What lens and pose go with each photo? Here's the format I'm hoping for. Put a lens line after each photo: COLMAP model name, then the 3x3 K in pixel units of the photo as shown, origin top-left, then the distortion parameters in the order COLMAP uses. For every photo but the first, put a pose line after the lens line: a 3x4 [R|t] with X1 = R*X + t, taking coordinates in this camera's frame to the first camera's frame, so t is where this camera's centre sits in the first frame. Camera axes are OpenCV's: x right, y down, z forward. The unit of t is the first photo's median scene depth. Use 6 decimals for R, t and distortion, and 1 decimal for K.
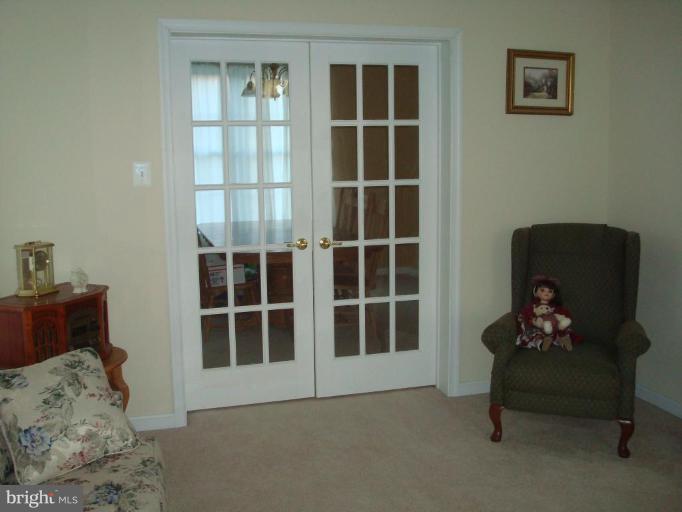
lens RADIAL K [[722.2, 0, 331.1], [0, 722.2, 255.3], [0, 0, 1]] dist [-0.053419, -0.151799]
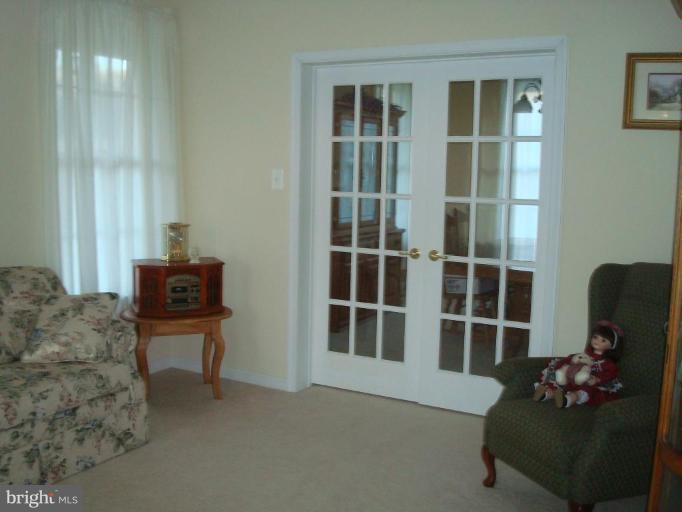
lens RADIAL K [[722.2, 0, 331.1], [0, 722.2, 255.3], [0, 0, 1]] dist [-0.053419, -0.151799]
pose [[0.695246, 0.115241, -0.709473, 0.621892], [-0.130323, 0.990914, 0.033246, -0.032141], [0.706858, 0.069347, 0.703948, 0.175452]]
